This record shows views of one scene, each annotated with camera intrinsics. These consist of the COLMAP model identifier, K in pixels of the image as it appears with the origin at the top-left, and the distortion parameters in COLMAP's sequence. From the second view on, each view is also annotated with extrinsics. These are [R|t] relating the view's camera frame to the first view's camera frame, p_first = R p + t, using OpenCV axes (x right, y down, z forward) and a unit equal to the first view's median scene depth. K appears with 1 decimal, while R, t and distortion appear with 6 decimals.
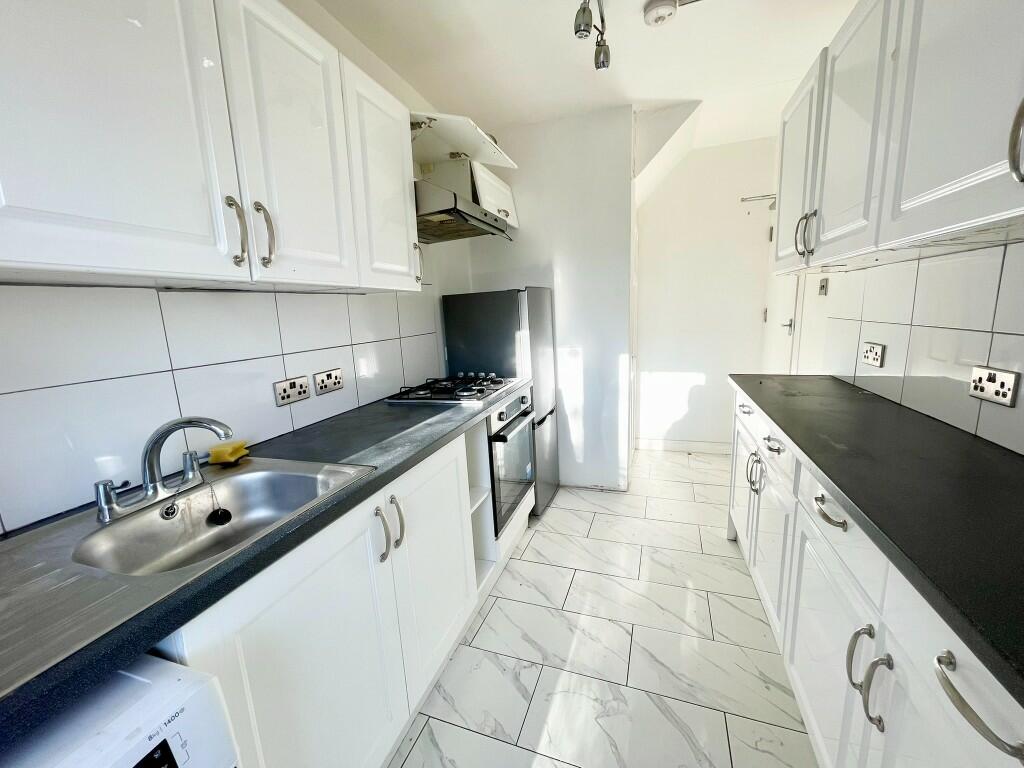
lens RADIAL K [[414.9, 0, 513.0], [0, 414.9, 385.3], [0, 0, 1]] dist [-0.003427, 0.000344]
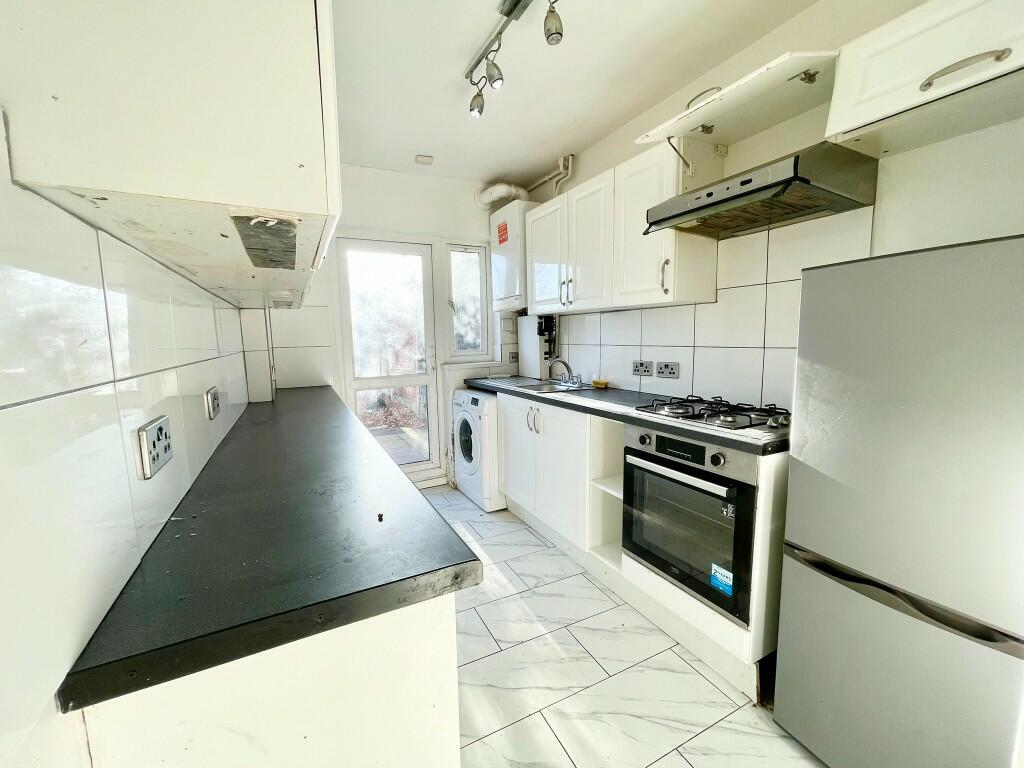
lens RADIAL K [[414.9, 0, 513.0], [0, 414.9, 385.3], [0, 0, 1]] dist [-0.003427, 0.000344]
pose [[-0.683164, 0.137251, -0.717251, 0.880756], [-0.088445, 0.959398, 0.267830, -0.277979], [0.724889, 0.246409, -0.643288, 1.490522]]
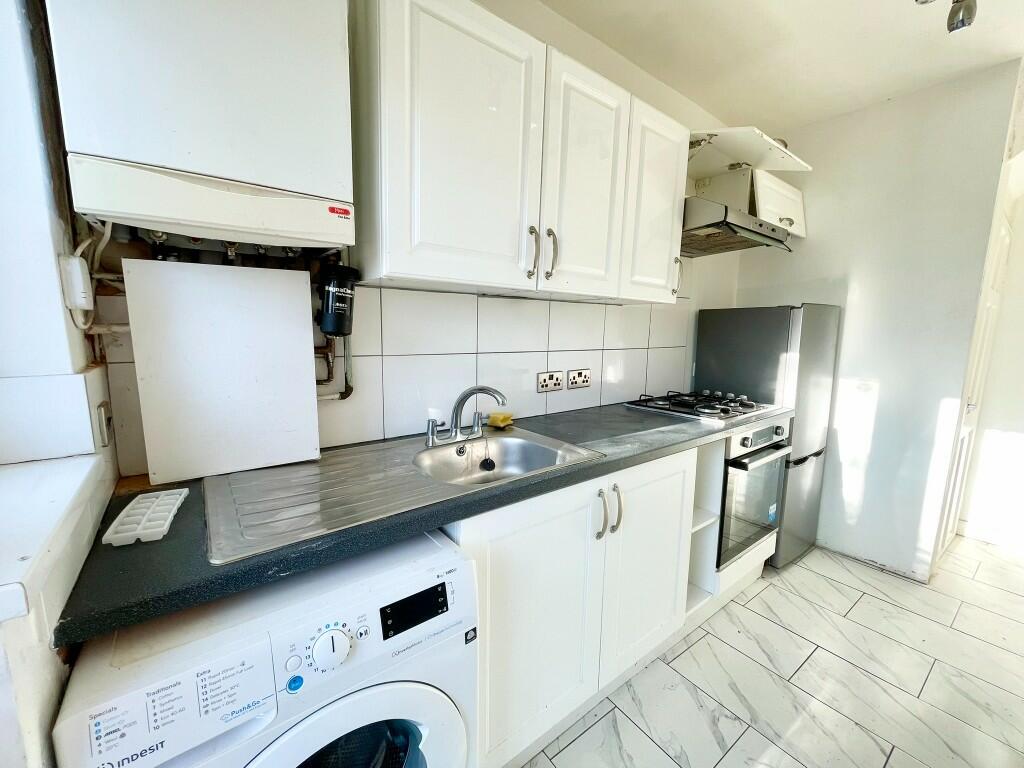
lens RADIAL K [[414.9, 0, 513.0], [0, 414.9, 385.3], [0, 0, 1]] dist [-0.003427, 0.000344]
pose [[0.828782, 0.137112, -0.542514, 0.029714], [-0.155418, 0.987773, 0.012217, 0.021998], [0.537556, 0.074191, 0.839958, -0.061053]]
